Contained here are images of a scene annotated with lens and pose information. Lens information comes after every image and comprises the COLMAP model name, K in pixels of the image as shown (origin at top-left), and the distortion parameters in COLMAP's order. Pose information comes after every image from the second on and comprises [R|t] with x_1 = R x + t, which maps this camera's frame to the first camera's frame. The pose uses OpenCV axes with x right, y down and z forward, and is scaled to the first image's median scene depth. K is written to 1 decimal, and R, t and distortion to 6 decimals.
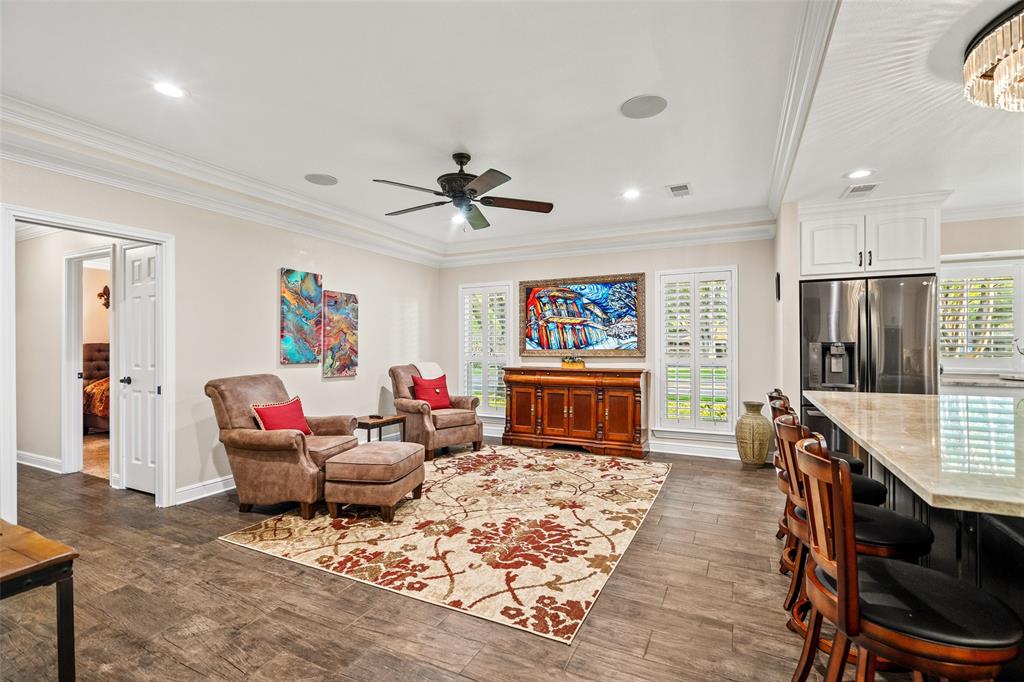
lens RADIAL K [[464.0, 0, 509.8], [0, 464.0, 345.0], [0, 0, 1]] dist [-0.001455, 0.001294]
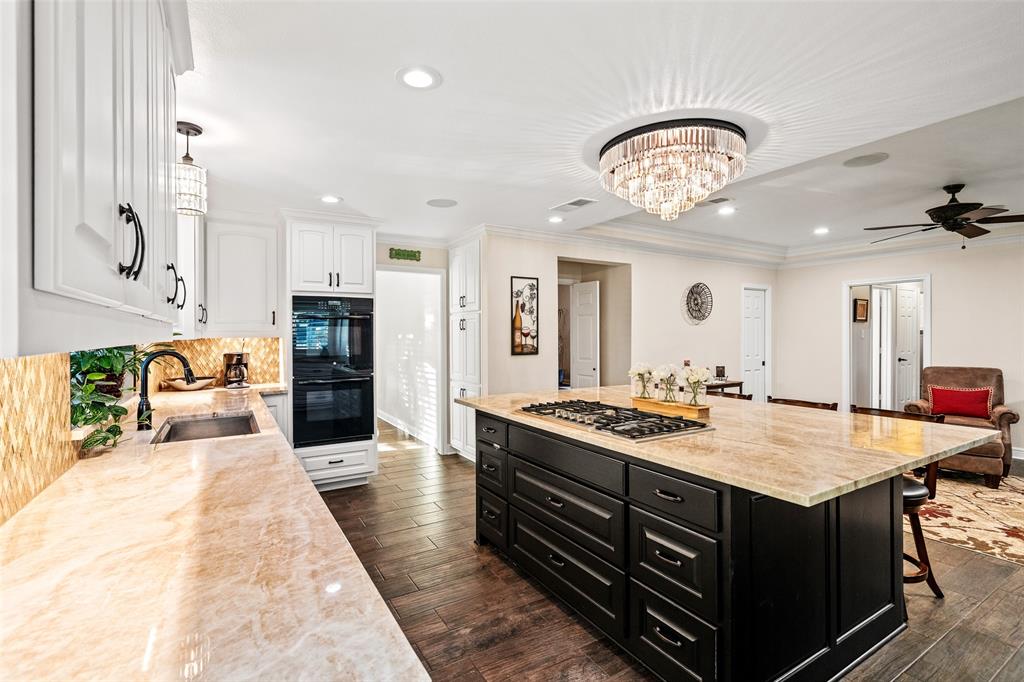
lens RADIAL K [[464.0, 0, 521.2], [0, 464.0, 338.3], [0, 0, 1]] dist [-0.001455, 0.001294]
pose [[-0.517631, 0.014233, -0.855486, 1.070847], [0.004215, 0.999892, 0.014085, -0.035267], [0.855594, 0.003685, -0.517635, 0.502725]]
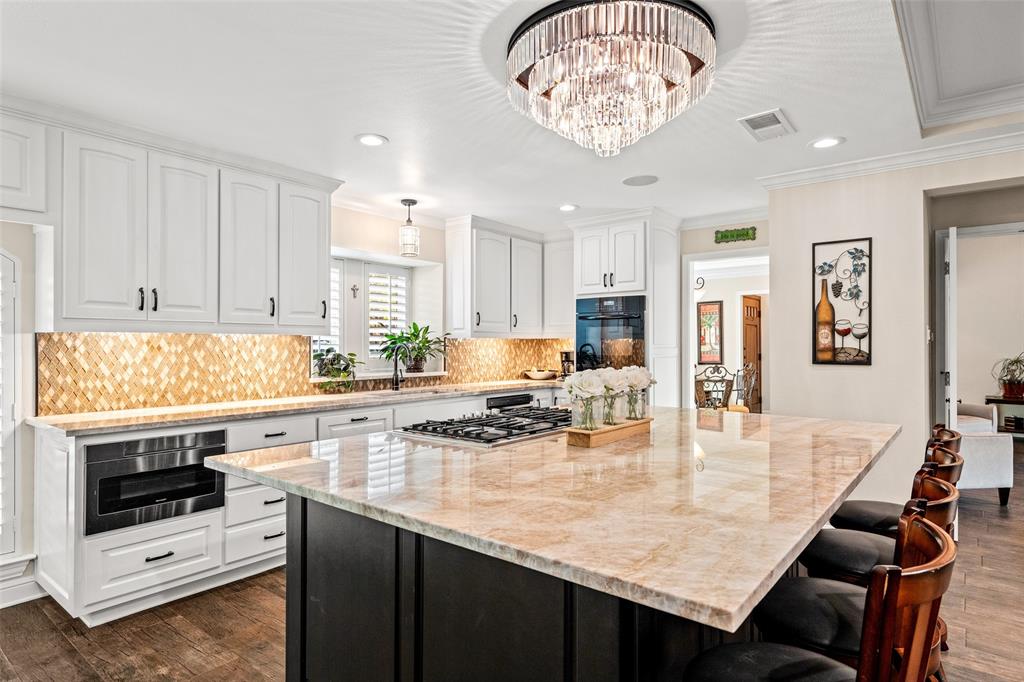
lens RADIAL K [[569.1, 0, 511.8], [0, 569.1, 342.1], [0, 0, 1]] dist [-0.004319, -0.000847]
pose [[-0.978250, 0.004997, 0.207367, 0.449220], [0.004507, 0.999986, -0.002838, -0.014352], [-0.207379, -0.001841, -0.978259, 0.853986]]
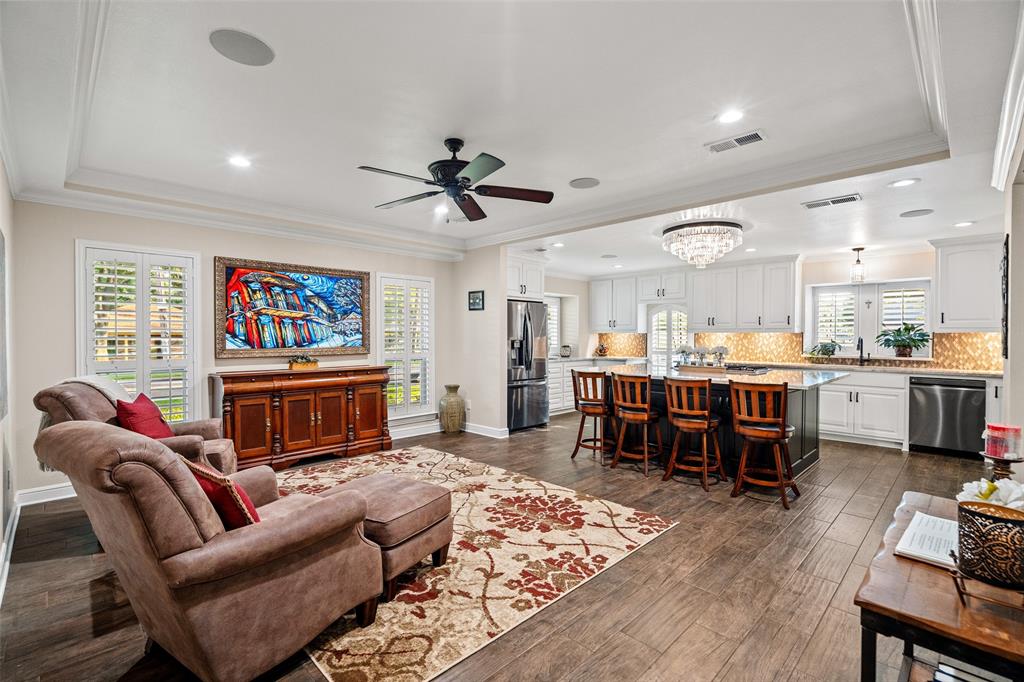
lens RADIAL K [[464.0, 0, 507.9], [0, 464.0, 340.2], [0, 0, 1]] dist [-0.001455, 0.001294]
pose [[0.319963, -0.005926, 0.947411, -0.706918], [-0.001421, 0.999976, 0.006735, -0.013686], [-0.947429, -0.003501, 0.319947, 0.445493]]
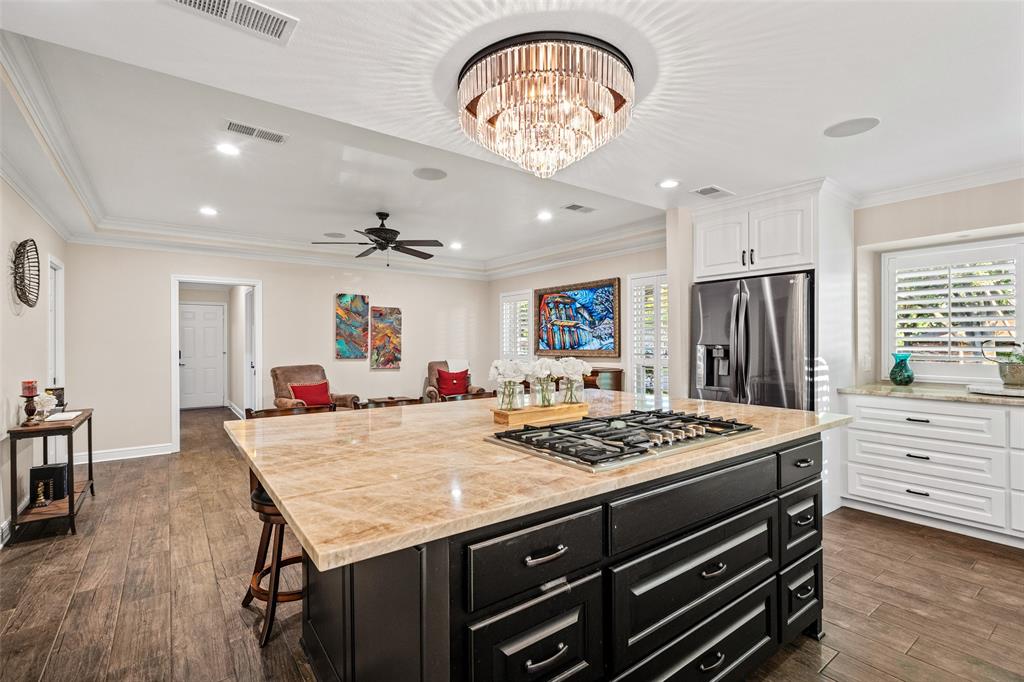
lens RADIAL K [[464.0, 0, 507.7], [0, 464.0, 340.0], [0, 0, 1]] dist [-0.001455, 0.001294]
pose [[0.888740, -0.002283, -0.458406, 0.655129], [0.000081, 0.999988, -0.004824, -0.010040], [0.458412, 0.004250, 0.888730, -0.063628]]
